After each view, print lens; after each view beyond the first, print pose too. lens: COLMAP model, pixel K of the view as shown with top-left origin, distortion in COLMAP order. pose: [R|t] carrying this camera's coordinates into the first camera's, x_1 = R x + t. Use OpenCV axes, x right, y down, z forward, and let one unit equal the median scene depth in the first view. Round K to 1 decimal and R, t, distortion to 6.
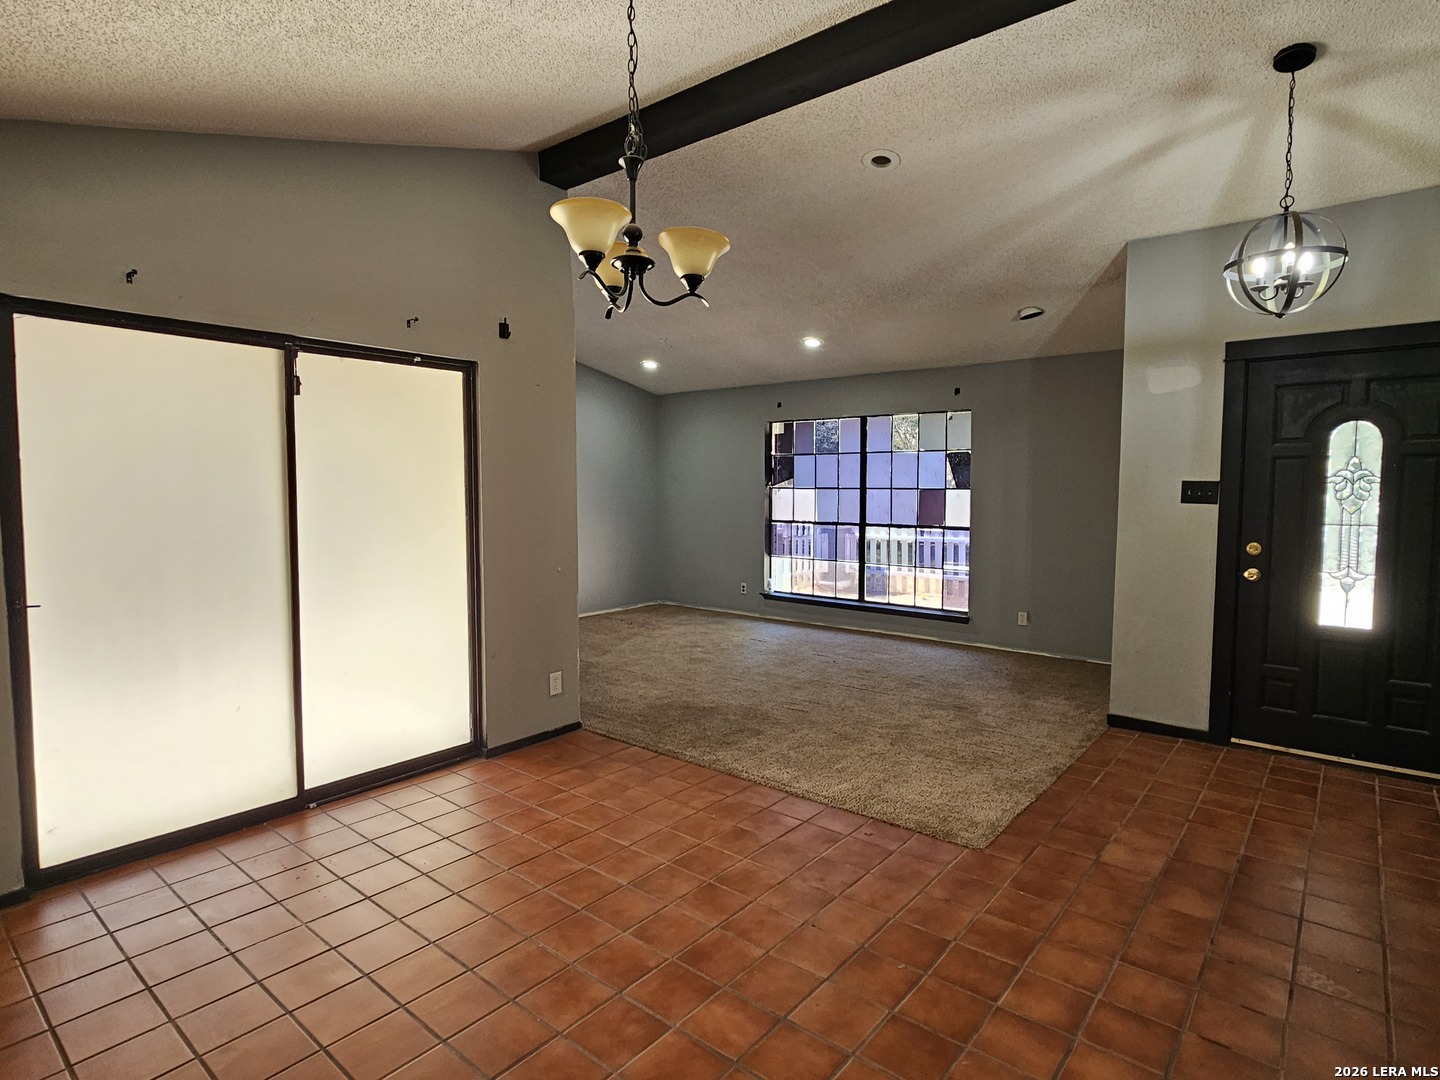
lens RADIAL K [[789.4, 0, 715.9], [0, 789.4, 535.8], [0, 0, 1]] dist [-0.006635, 0.004923]
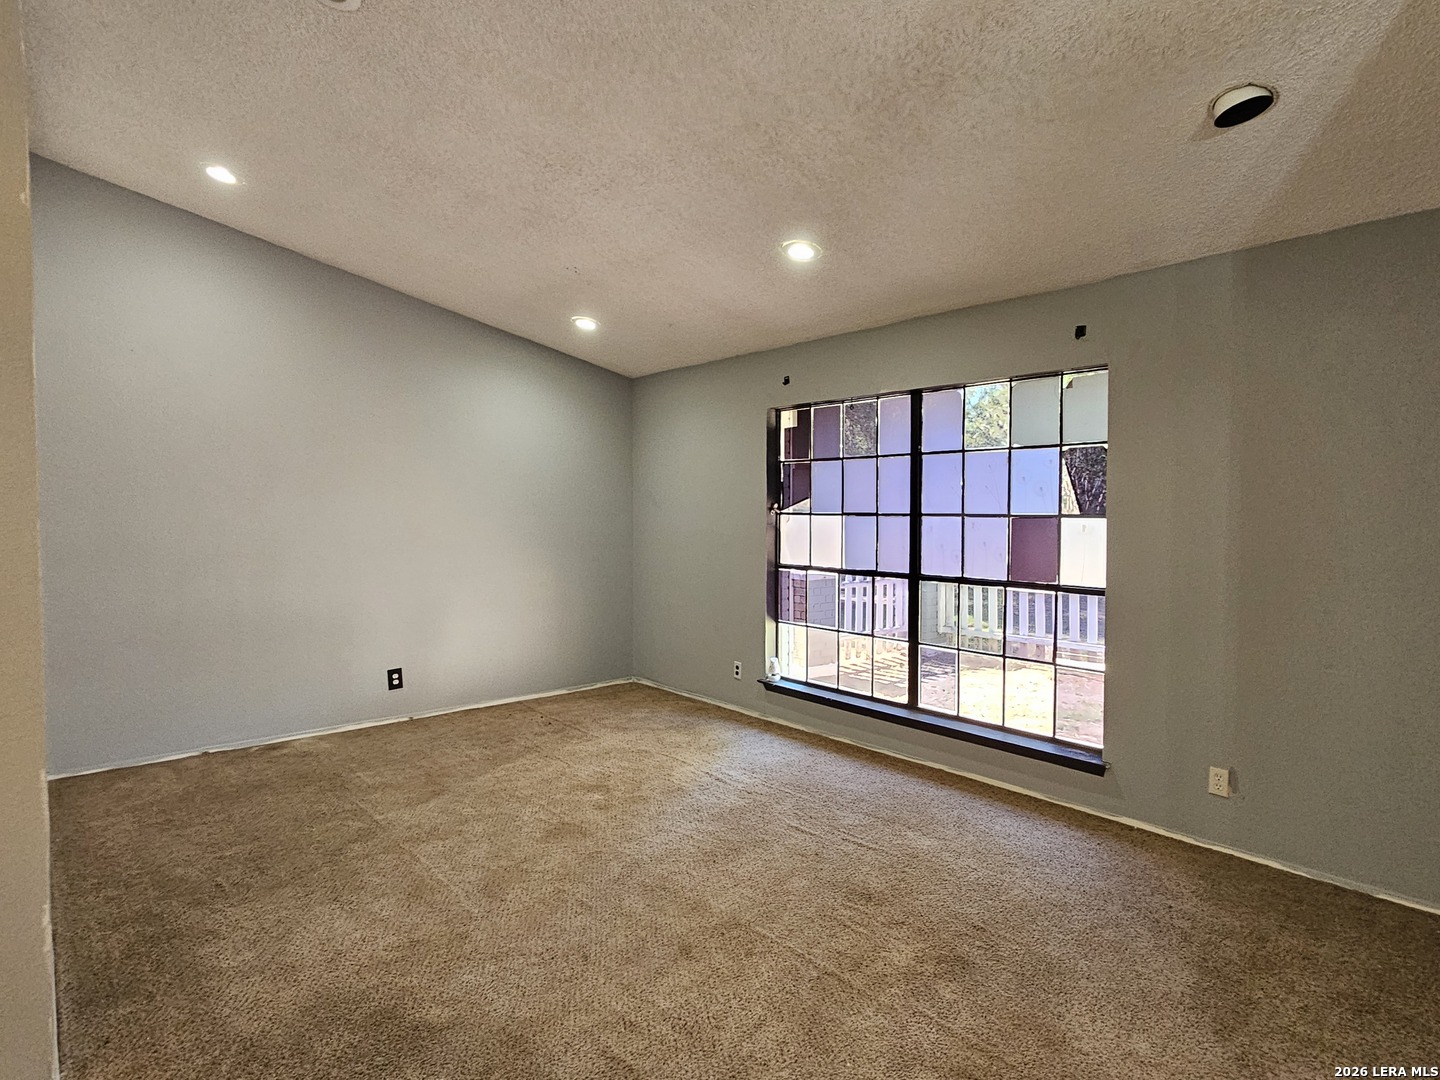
lens RADIAL K [[789.4, 0, 726.9], [0, 789.4, 537.8], [0, 0, 1]] dist [-0.006635, 0.004923]
pose [[0.985595, 0.008896, -0.168890, 0.142481], [-0.014028, 0.999475, -0.029218, -0.023181], [0.168541, 0.031166, 0.985202, 0.388413]]
